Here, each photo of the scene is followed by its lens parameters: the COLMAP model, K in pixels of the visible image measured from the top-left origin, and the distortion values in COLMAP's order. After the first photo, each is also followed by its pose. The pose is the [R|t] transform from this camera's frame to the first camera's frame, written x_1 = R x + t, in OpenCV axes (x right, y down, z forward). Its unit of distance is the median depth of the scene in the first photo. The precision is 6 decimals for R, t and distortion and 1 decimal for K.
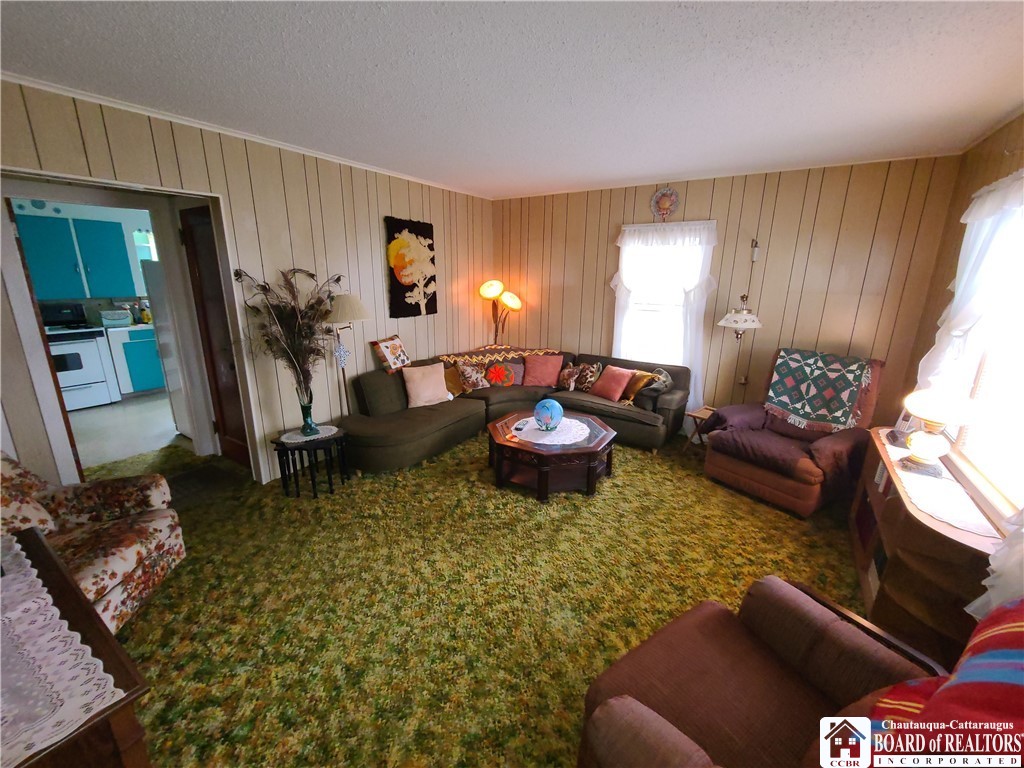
lens RADIAL K [[419.1, 0, 514.4], [0, 419.1, 385.2], [0, 0, 1]] dist [-0.001204, -0.000799]
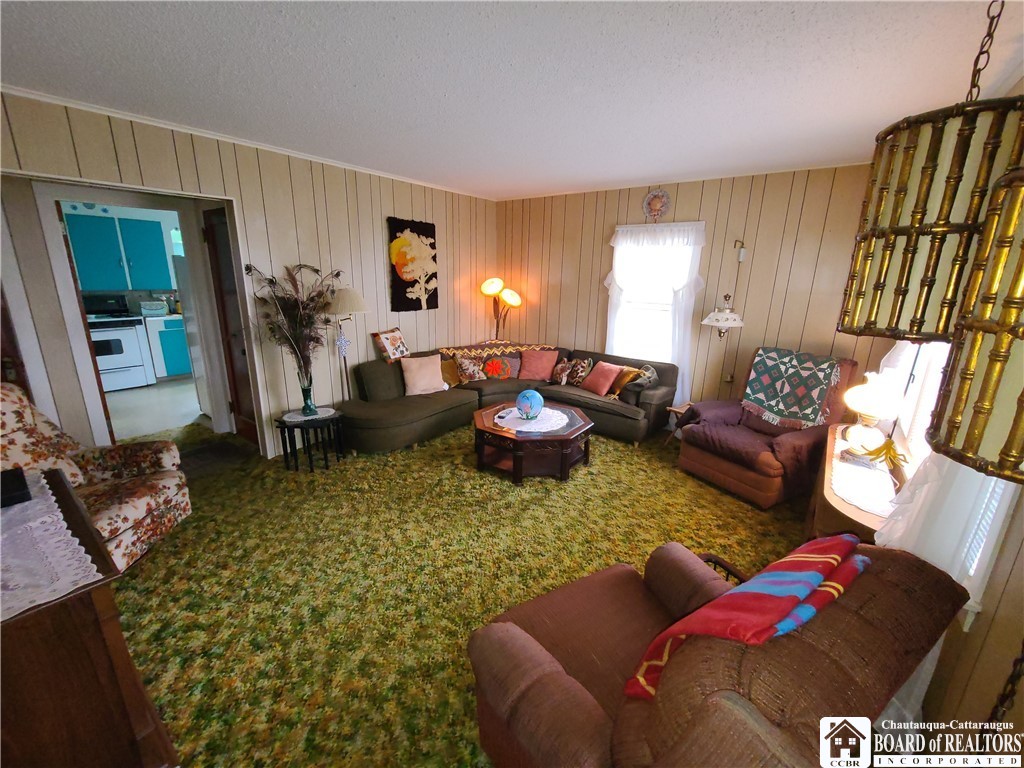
lens RADIAL K [[419.1, 0, 514.5], [0, 419.1, 384.8], [0, 0, 1]] dist [-0.001204, -0.000799]
pose [[0.997660, 0.027507, -0.062593, 0.125350], [-0.027479, 0.999622, 0.001312, 0.023530], [0.062605, 0.000411, 0.998038, -0.071233]]
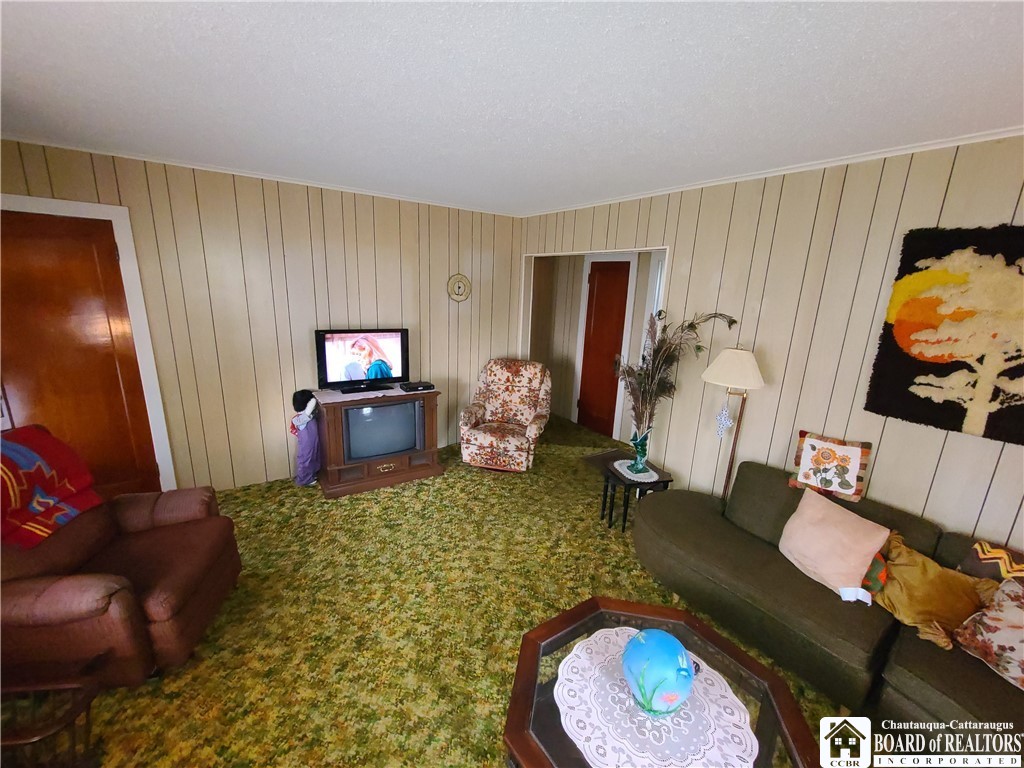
lens RADIAL K [[419.1, 0, 512.8], [0, 419.1, 388.0], [0, 0, 1]] dist [-0.001204, -0.000799]
pose [[-0.389269, 0.200153, -0.899115, 0.535638], [-0.276033, 0.905900, 0.321171, -0.330715], [0.878792, 0.373207, -0.297390, 1.036066]]
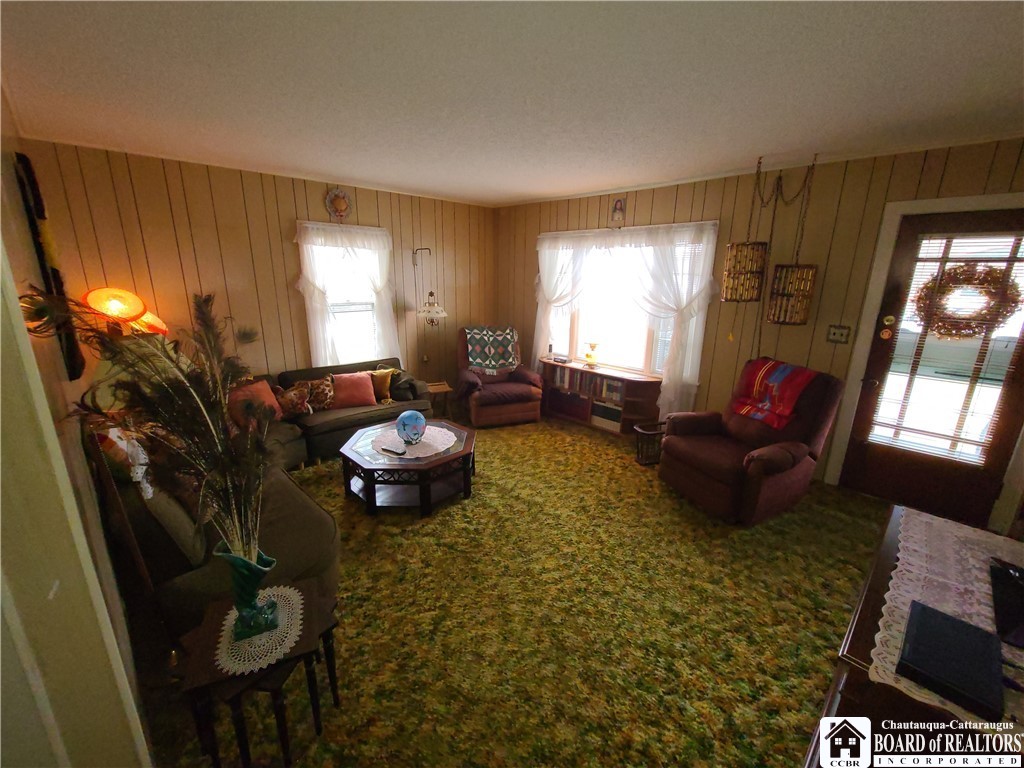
lens RADIAL K [[419.1, 0, 507.3], [0, 419.1, 384.8], [0, 0, 1]] dist [-0.001204, -0.000799]
pose [[0.232866, -0.260073, 0.937089, -0.862459], [0.237916, 0.949534, 0.204405, -0.191917], [-0.942958, 0.175350, 0.282989, 0.588348]]
